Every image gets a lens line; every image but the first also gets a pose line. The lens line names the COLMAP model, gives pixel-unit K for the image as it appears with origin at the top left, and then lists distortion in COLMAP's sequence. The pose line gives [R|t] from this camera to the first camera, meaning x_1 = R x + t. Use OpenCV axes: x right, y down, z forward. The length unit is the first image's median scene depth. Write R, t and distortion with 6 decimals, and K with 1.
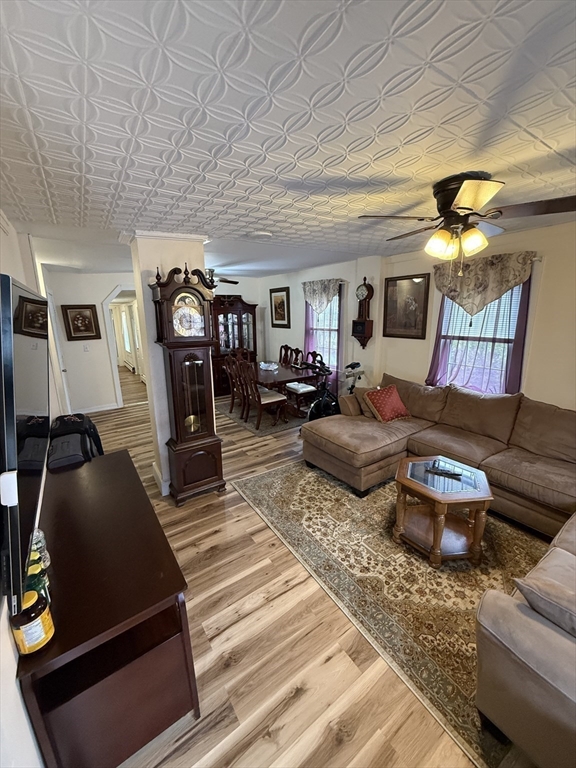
lens RADIAL K [[308.2, 0, 288.7], [0, 308.2, 383.6], [0, 0, 1]] dist [-0.000910, -0.000073]
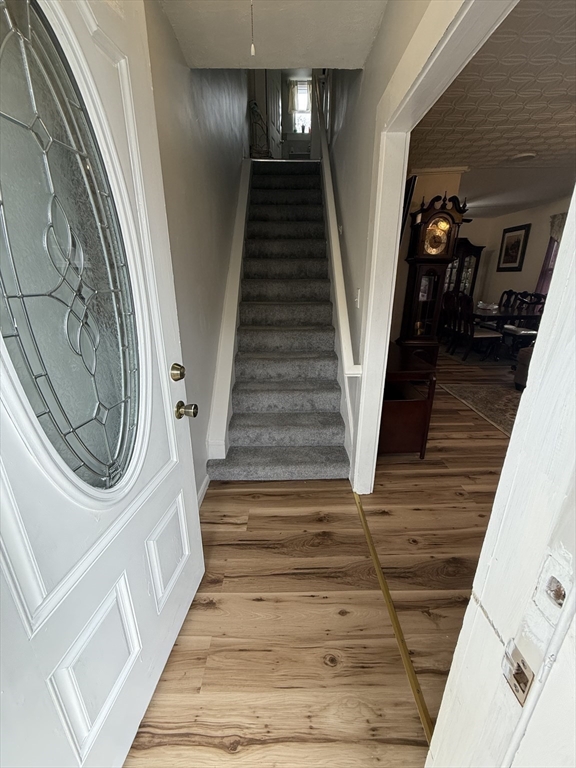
lens RADIAL K [[308.2, 0, 289.7], [0, 308.2, 381.8], [0, 0, 1]] dist [-0.000910, -0.000073]
pose [[0.828224, 0.198032, -0.524241, -0.021982], [-0.139975, 0.978933, 0.148652, 0.121578], [0.542635, -0.049737, 0.838495, -0.196862]]
